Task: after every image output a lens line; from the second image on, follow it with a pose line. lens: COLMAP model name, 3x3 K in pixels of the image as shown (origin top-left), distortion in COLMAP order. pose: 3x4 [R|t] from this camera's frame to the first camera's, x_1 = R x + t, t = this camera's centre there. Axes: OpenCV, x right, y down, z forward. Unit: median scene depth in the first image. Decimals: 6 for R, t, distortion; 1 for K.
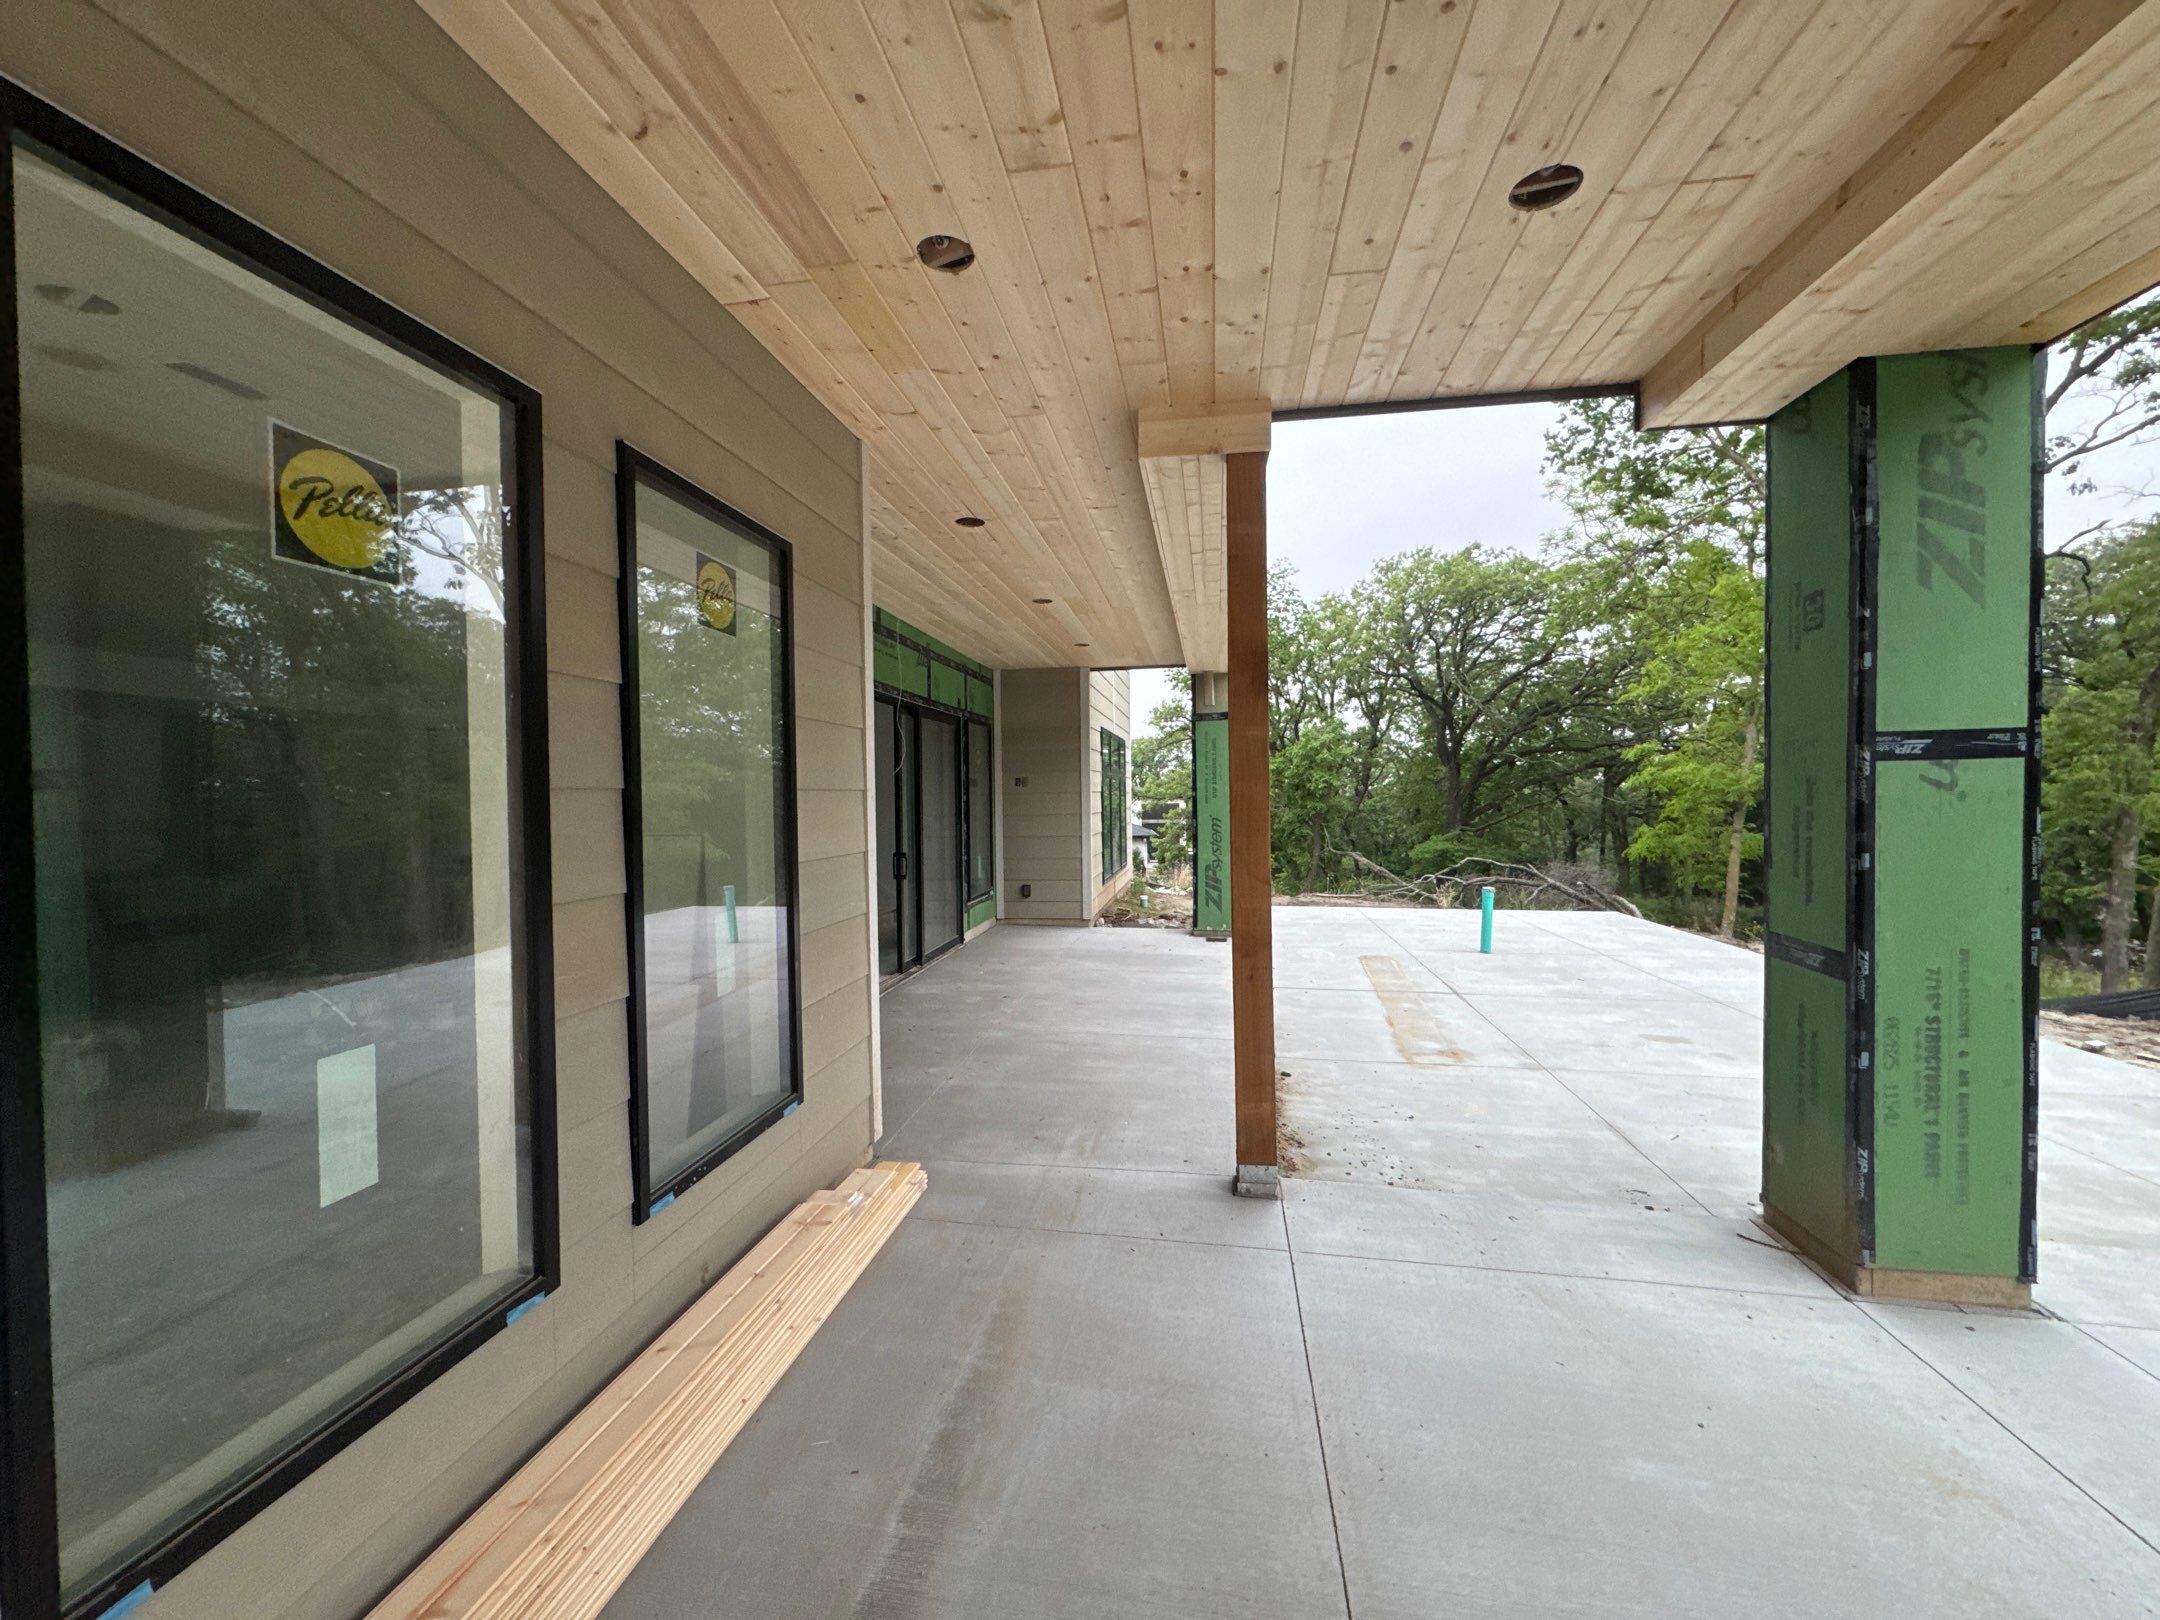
lens RADIAL K [[856.7, 0, 1074.6], [0, 856.7, 806.9], [0, 0, 1]] dist [0.000732, -0.000551]
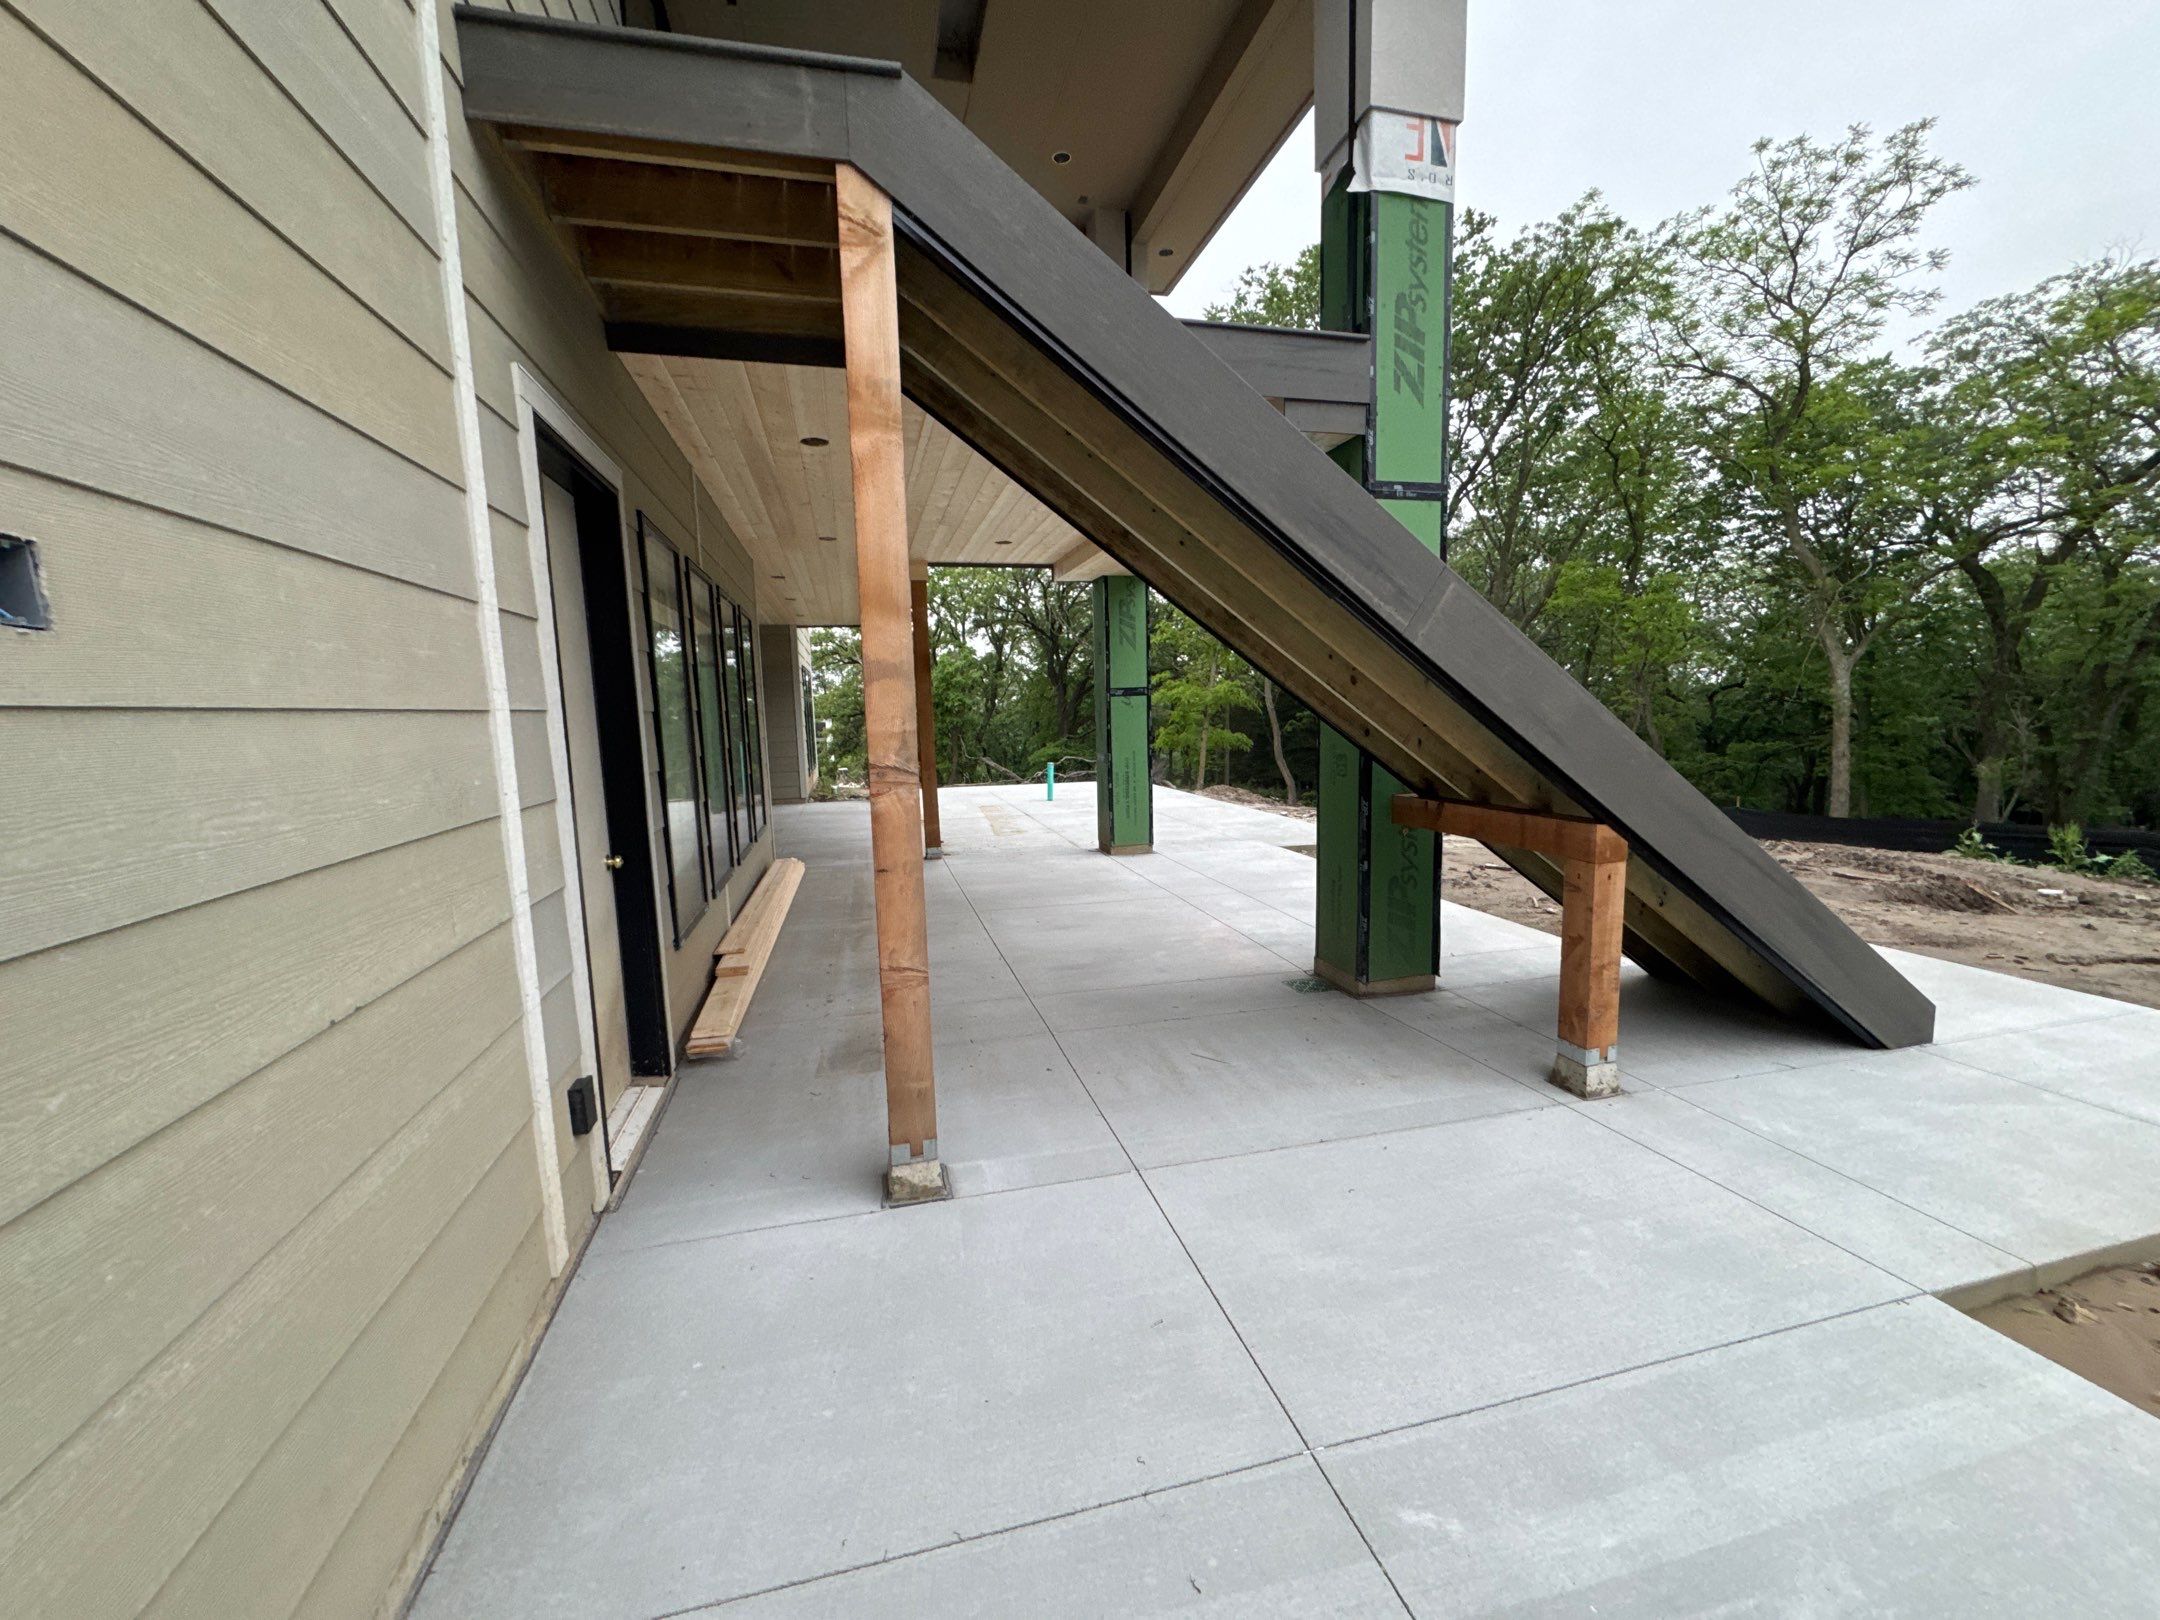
lens RADIAL K [[856.7, 0, 1073.6], [0, 856.7, 804.7], [0, 0, 1]] dist [0.000732, -0.000551]
pose [[0.915831, -0.060155, 0.397032, -0.250608], [0.023116, 0.994974, 0.097428, 0.016904], [-0.400897, -0.080050, 0.912619, -0.909790]]
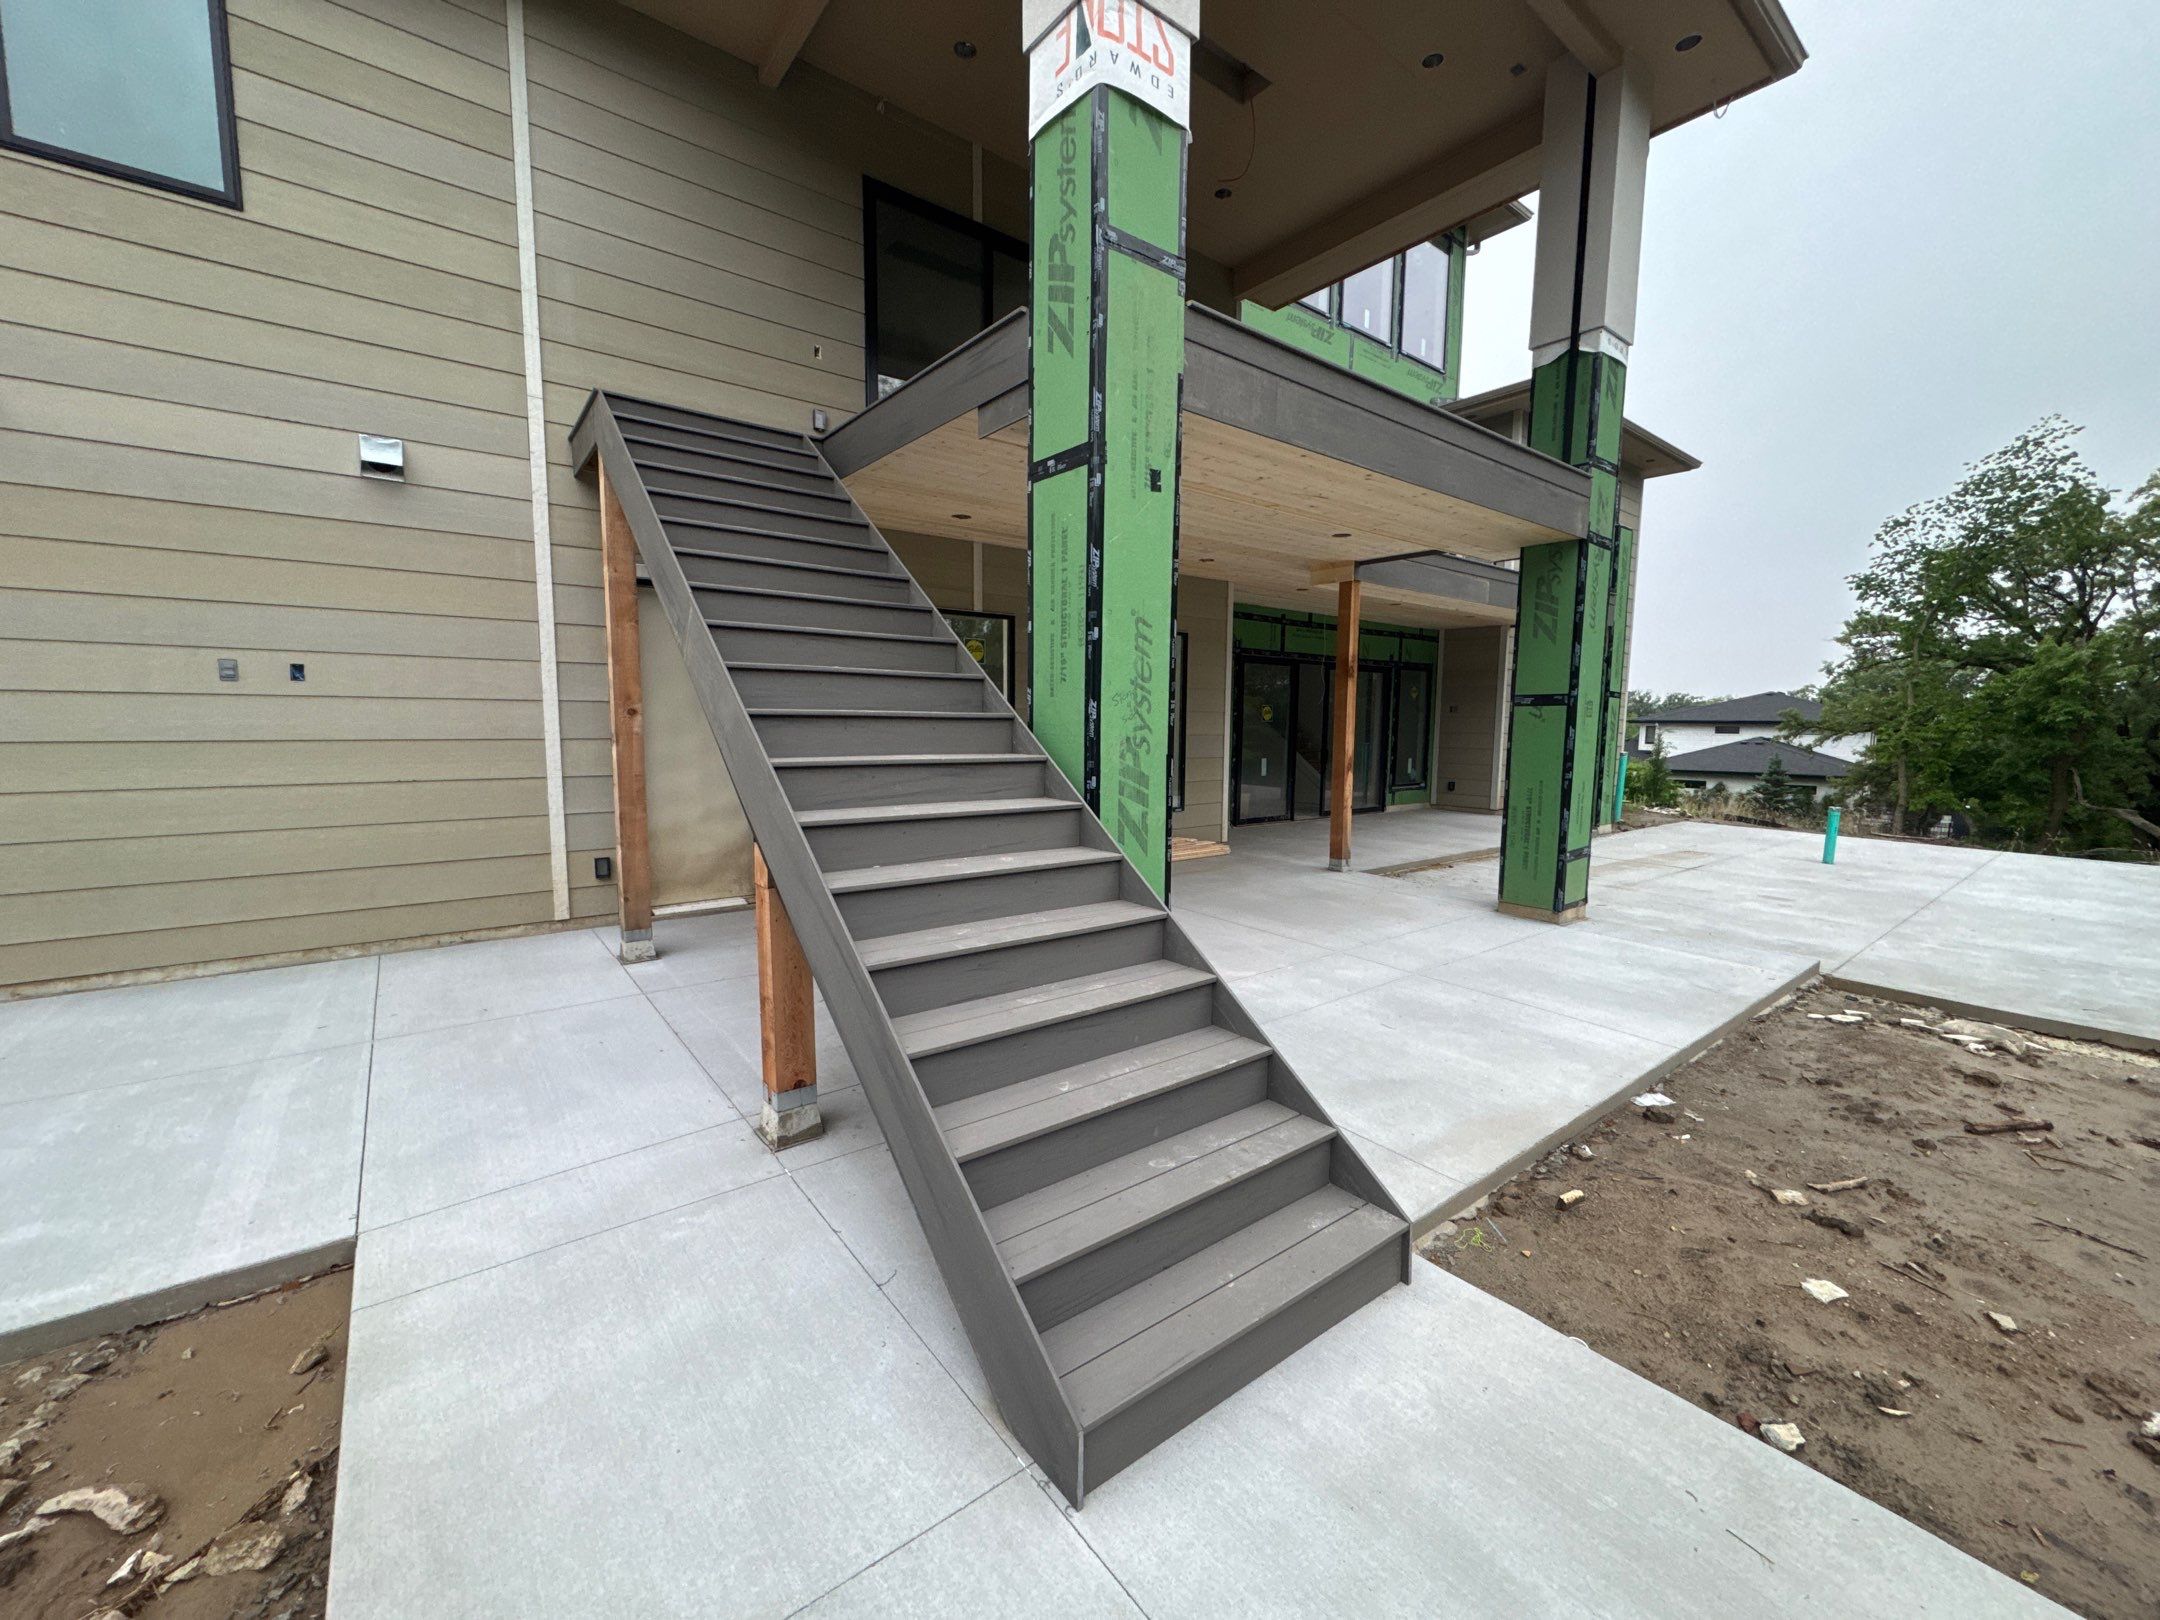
lens RADIAL K [[856.7, 0, 1077.4], [0, 856.7, 804.4], [0, 0, 1]] dist [0.000732, -0.000551]
pose [[0.731156, 0.087262, -0.676607, 0.767327], [-0.028644, 0.994838, 0.097350, 0.011723], [0.681609, -0.051798, 0.729881, -0.788526]]
